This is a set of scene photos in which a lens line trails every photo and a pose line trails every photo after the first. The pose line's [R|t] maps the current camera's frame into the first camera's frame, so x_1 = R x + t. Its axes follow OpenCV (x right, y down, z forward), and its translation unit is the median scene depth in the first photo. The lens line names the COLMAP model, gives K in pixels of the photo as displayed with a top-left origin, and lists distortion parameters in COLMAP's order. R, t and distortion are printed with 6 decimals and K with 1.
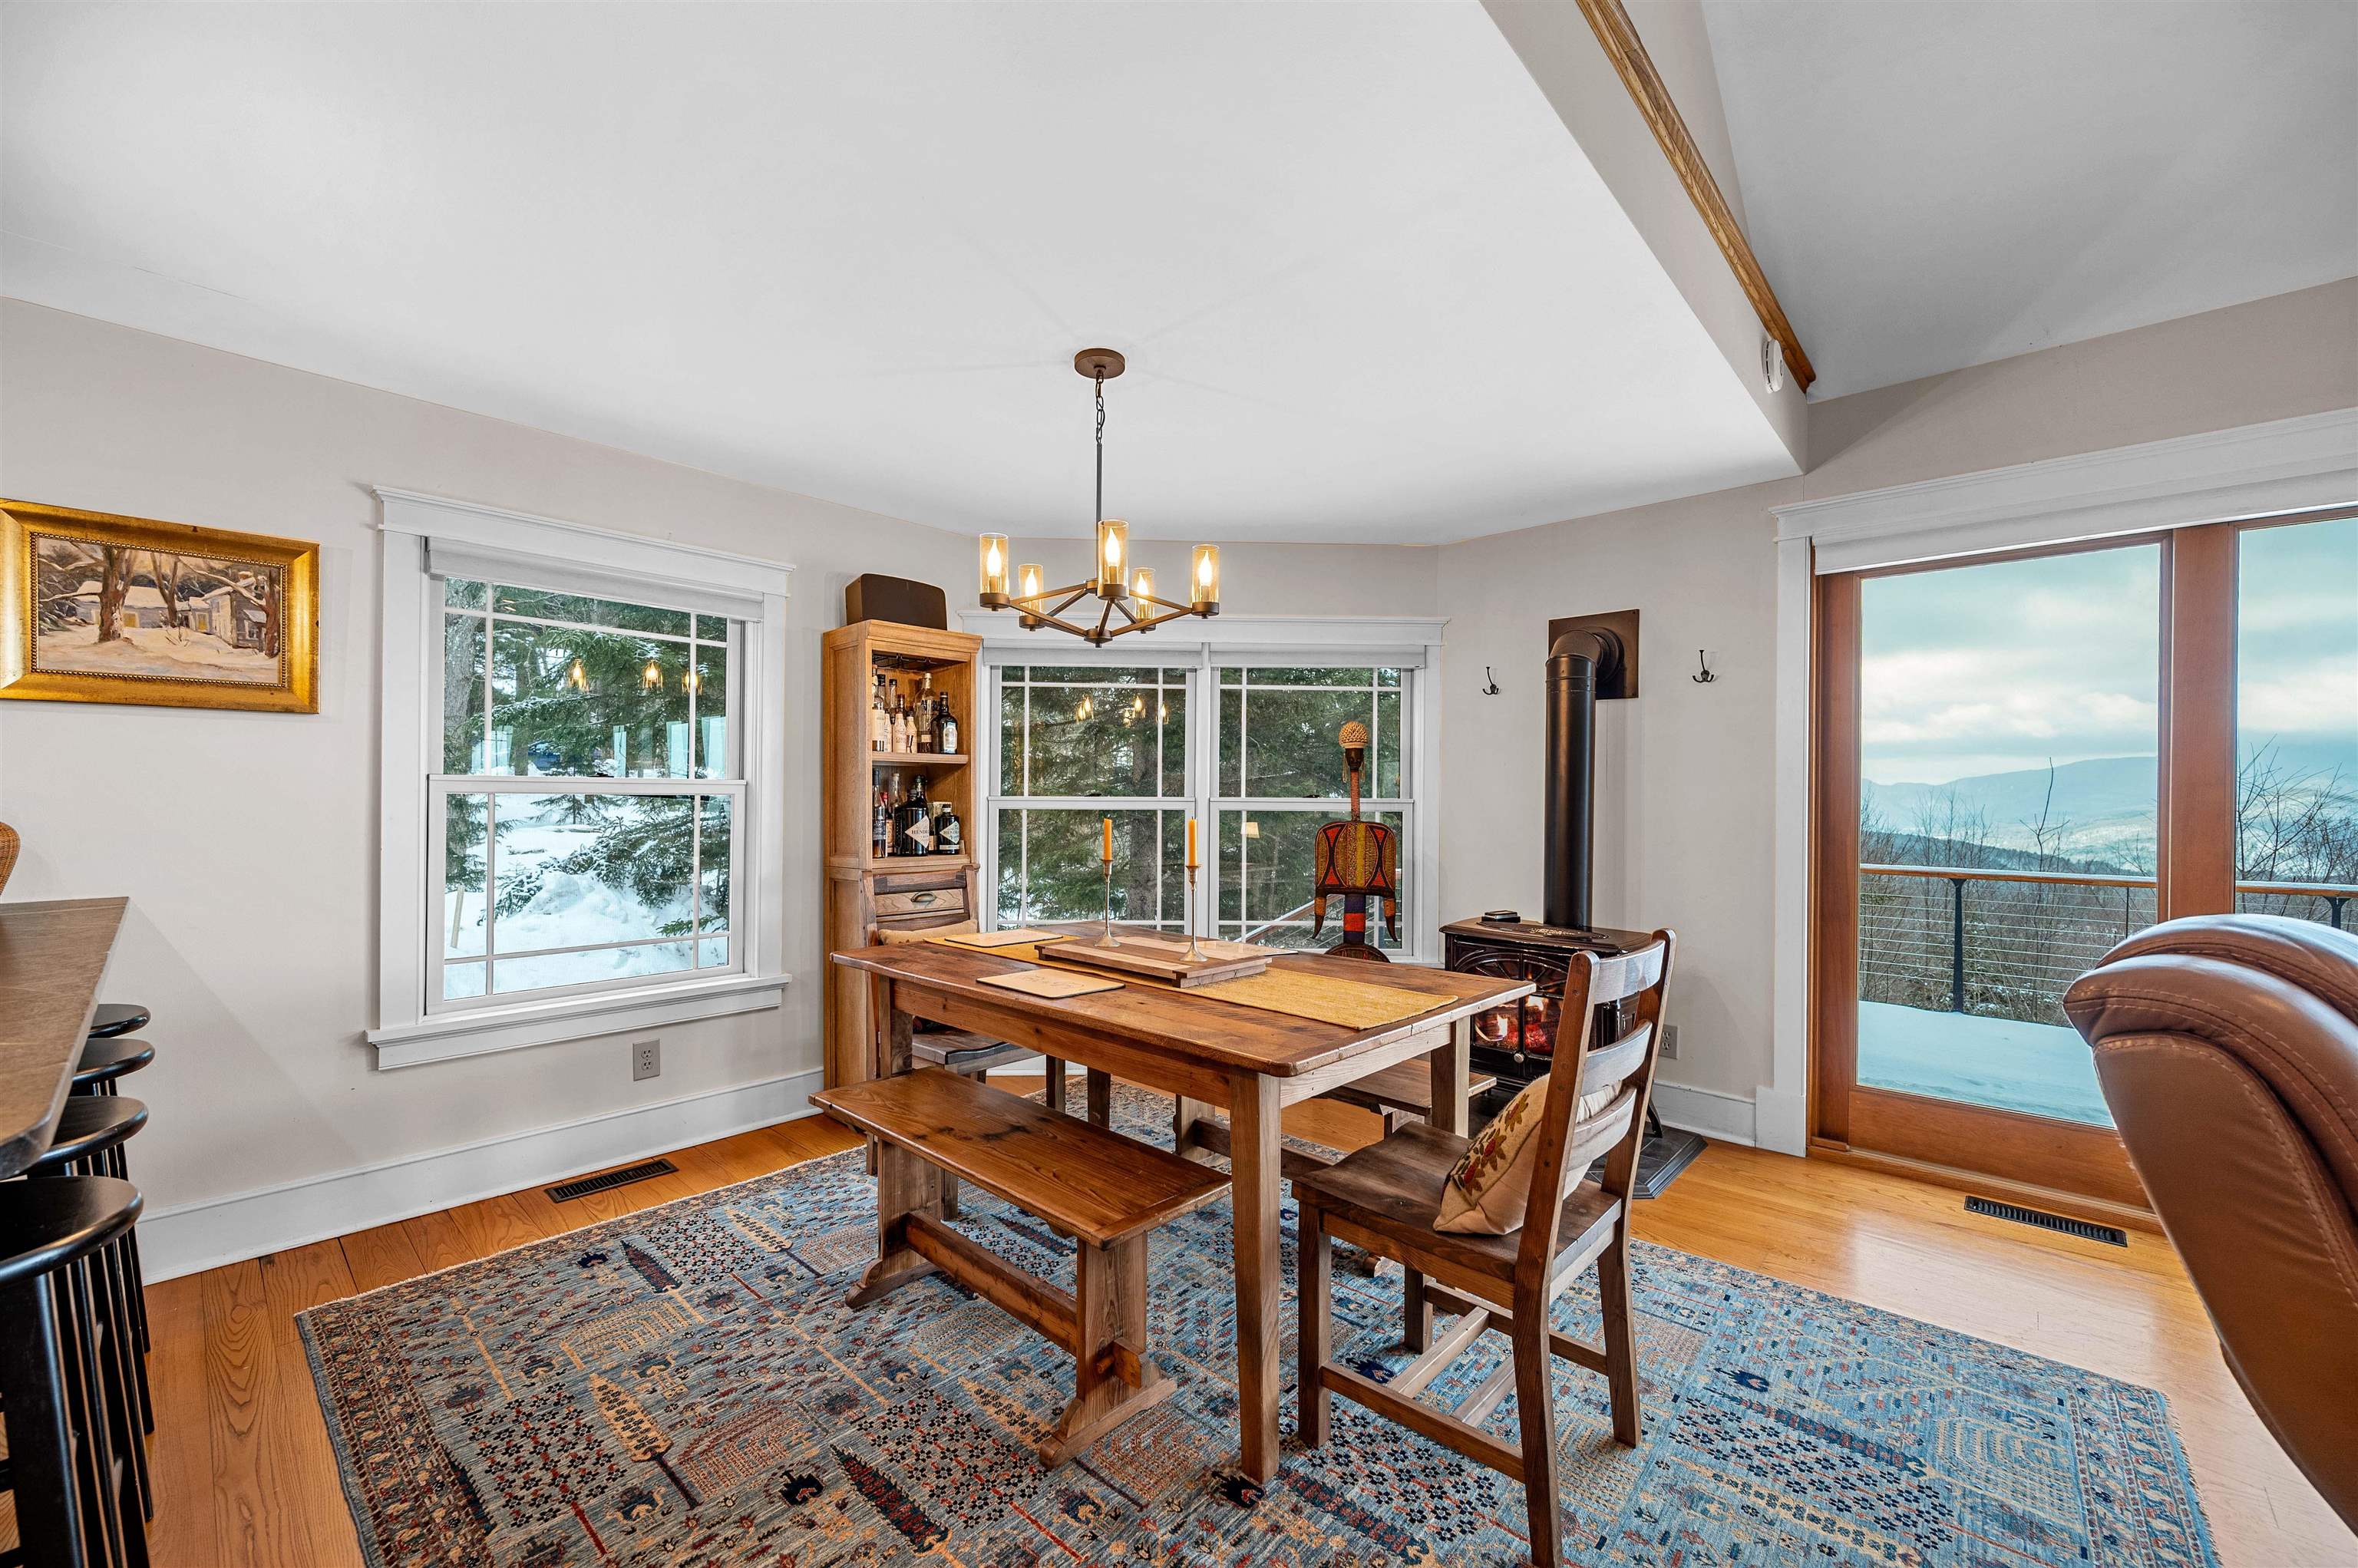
lens RADIAL K [[941.4, 0, 1179.0], [0, 941.4, 784.0], [0, 0, 1]] dist [0.000193, 0.000099]
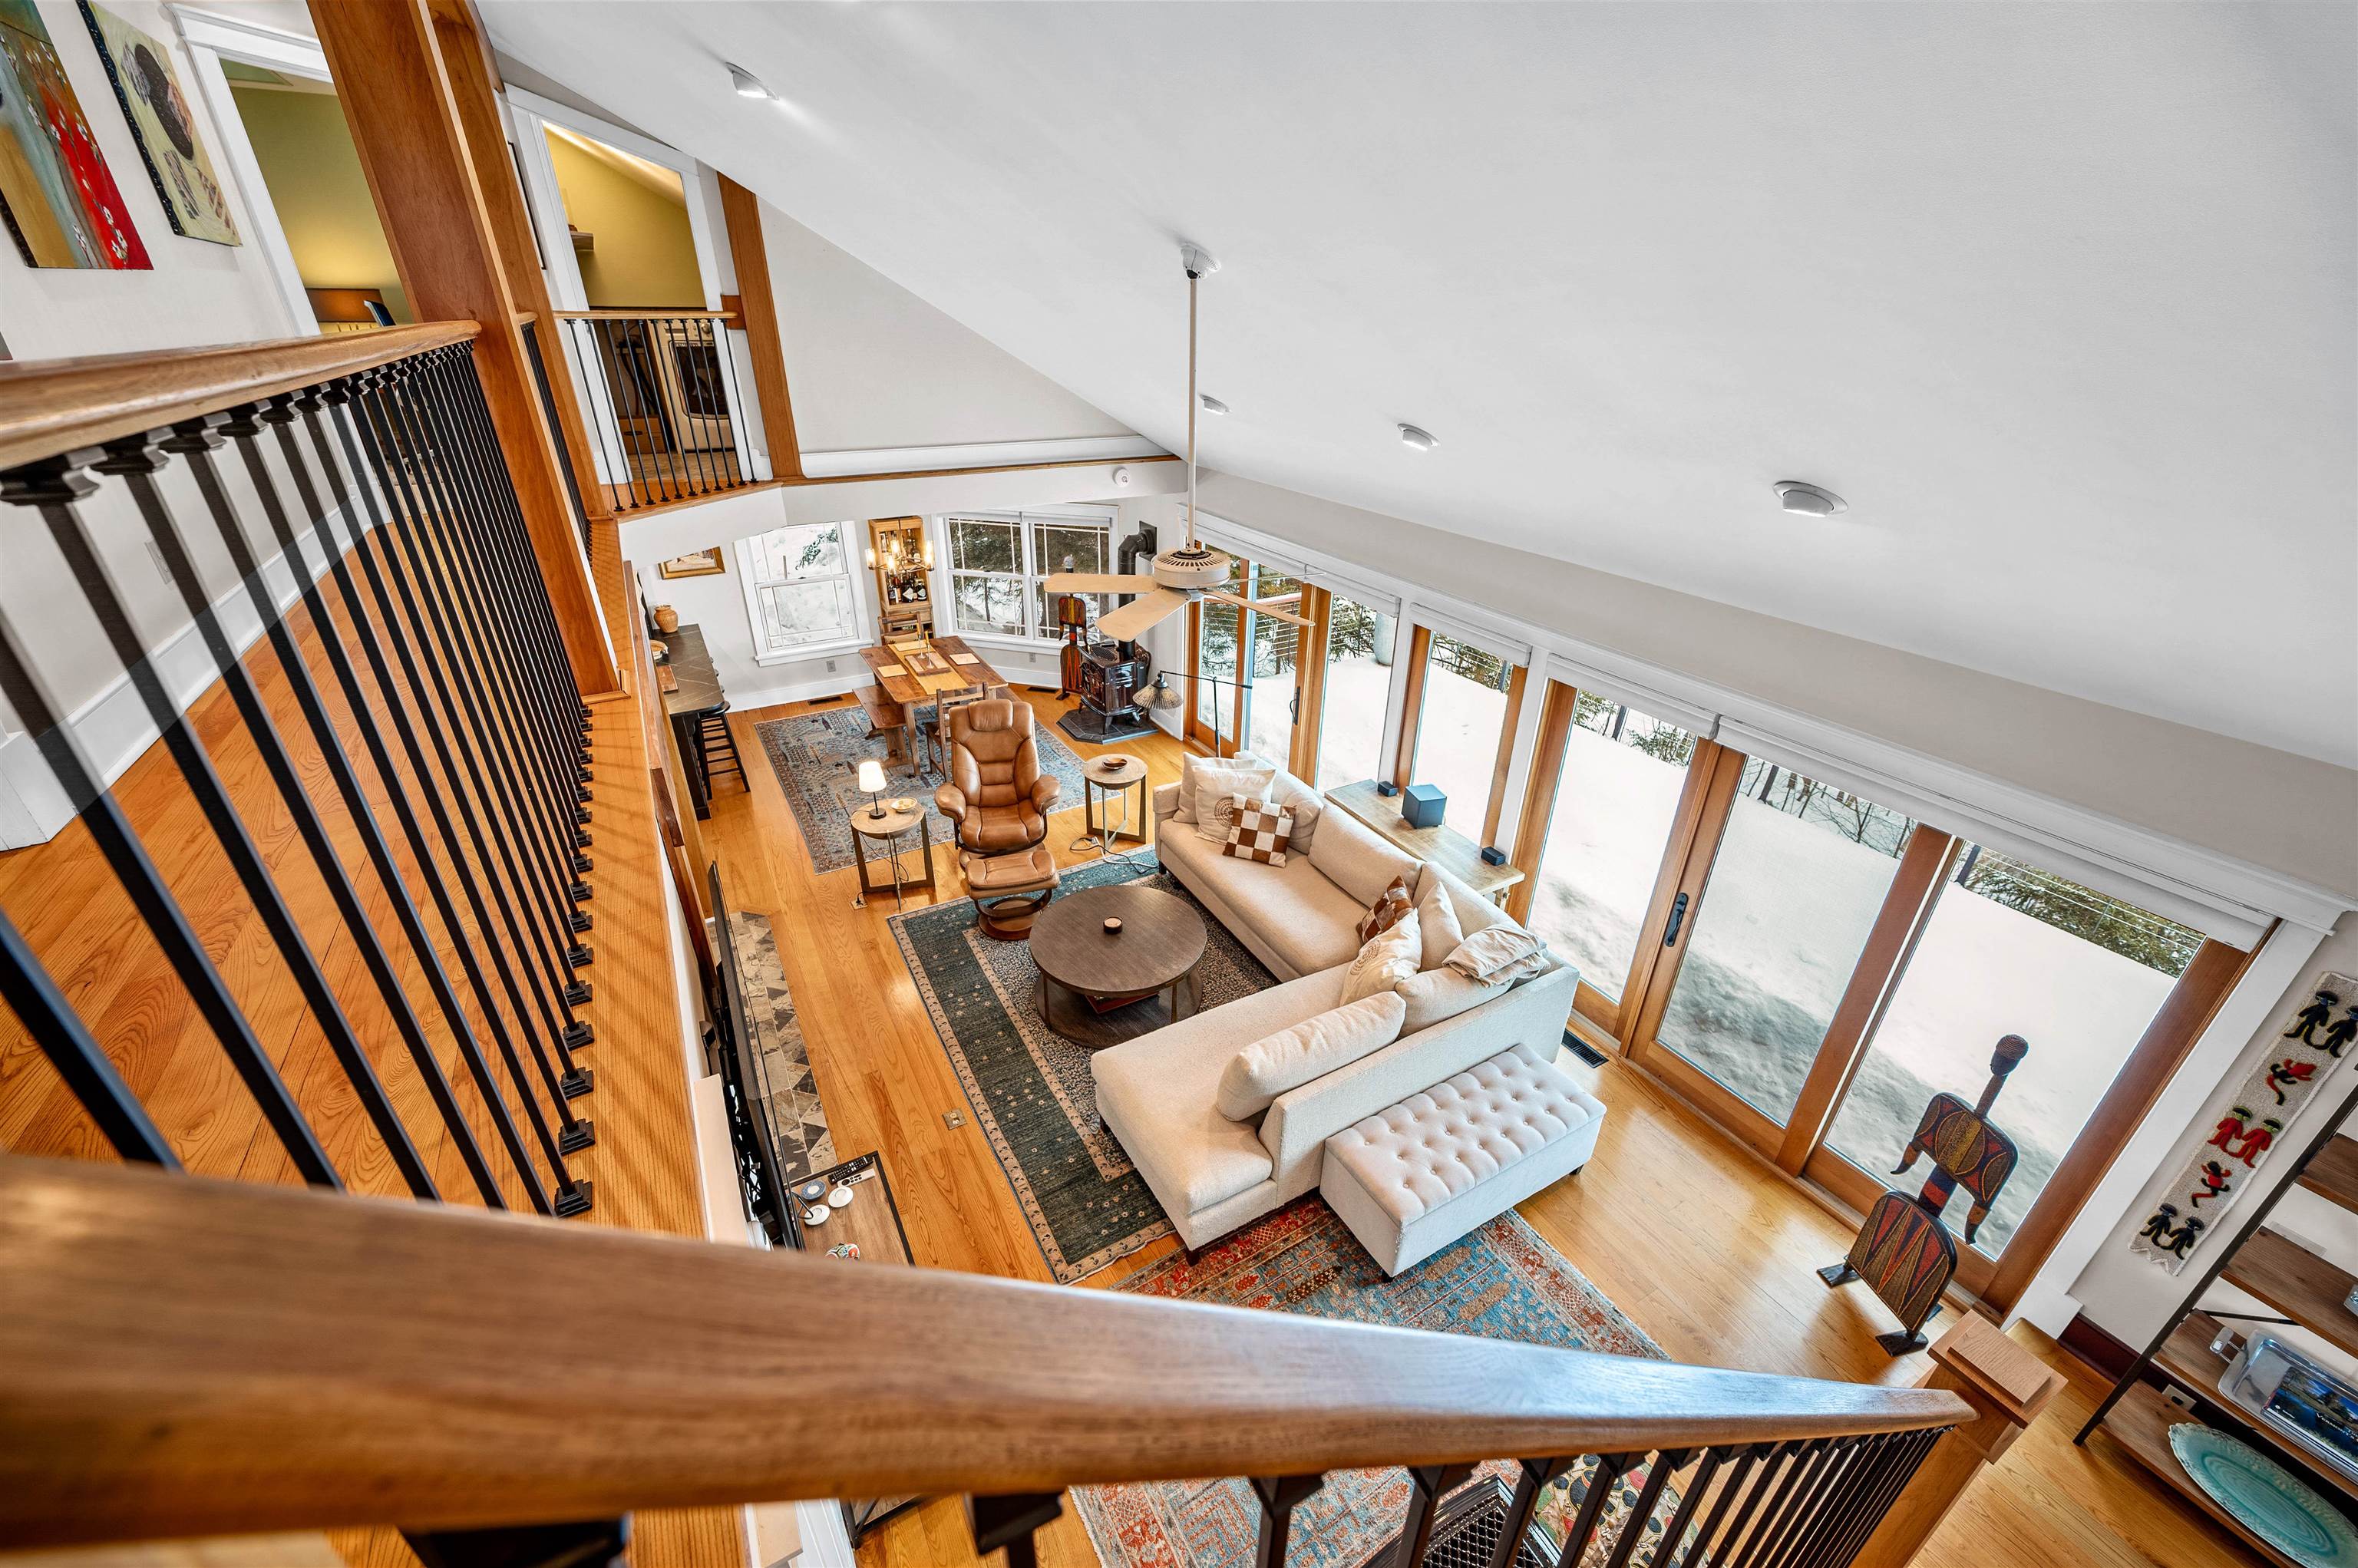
lens RADIAL K [[952.2, 0, 1190.6], [0, 952.2, 786.4], [0, 0, 1]] dist [-0.001483, -0.000568]
pose [[0.953426, 0.139597, -0.267380, 1.698515], [-0.001138, 0.888115, 0.459621, -0.929699], [0.301626, -0.437910, 0.846910, -1.731296]]
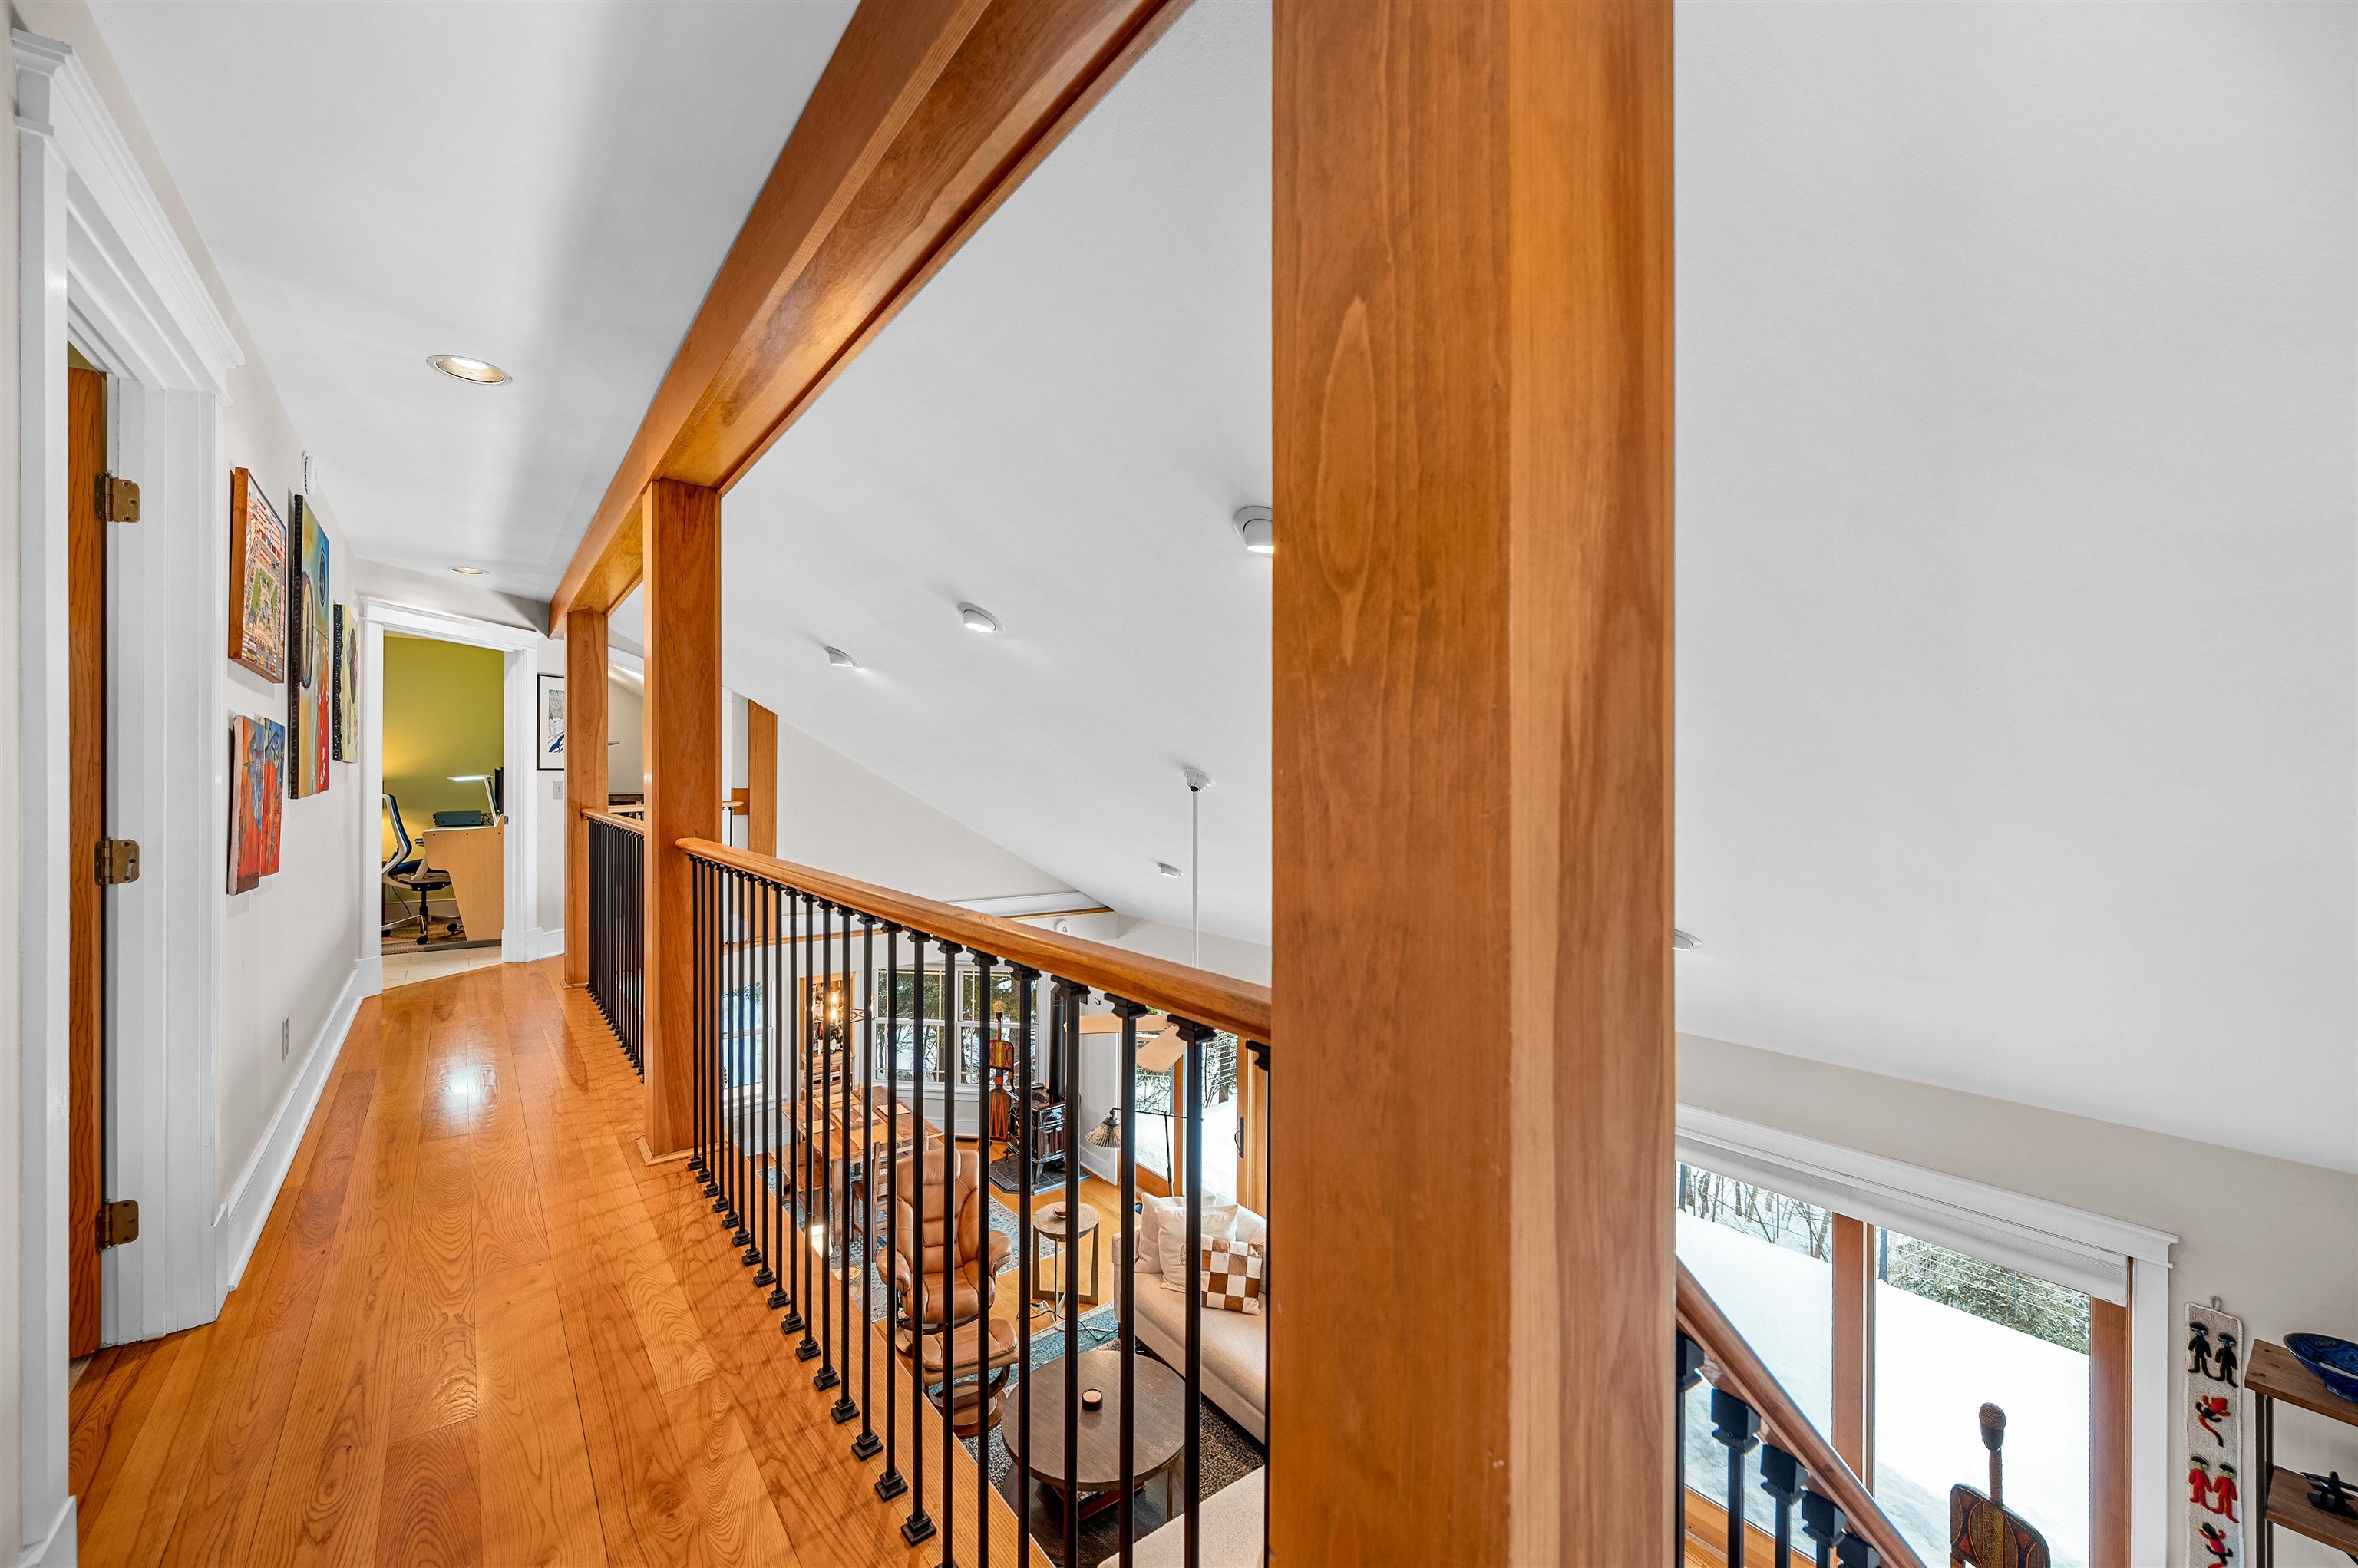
lens RADIAL K [[949.2, 0, 1176.5], [0, 949.2, 736.5], [0, 0, 1]] dist [0.000406, 0.000325]
pose [[0.986347, -0.008258, -0.164474, 1.516222], [0.004697, 0.999746, -0.022031, -1.010181], [0.164615, 0.020957, 0.986135, -2.060557]]
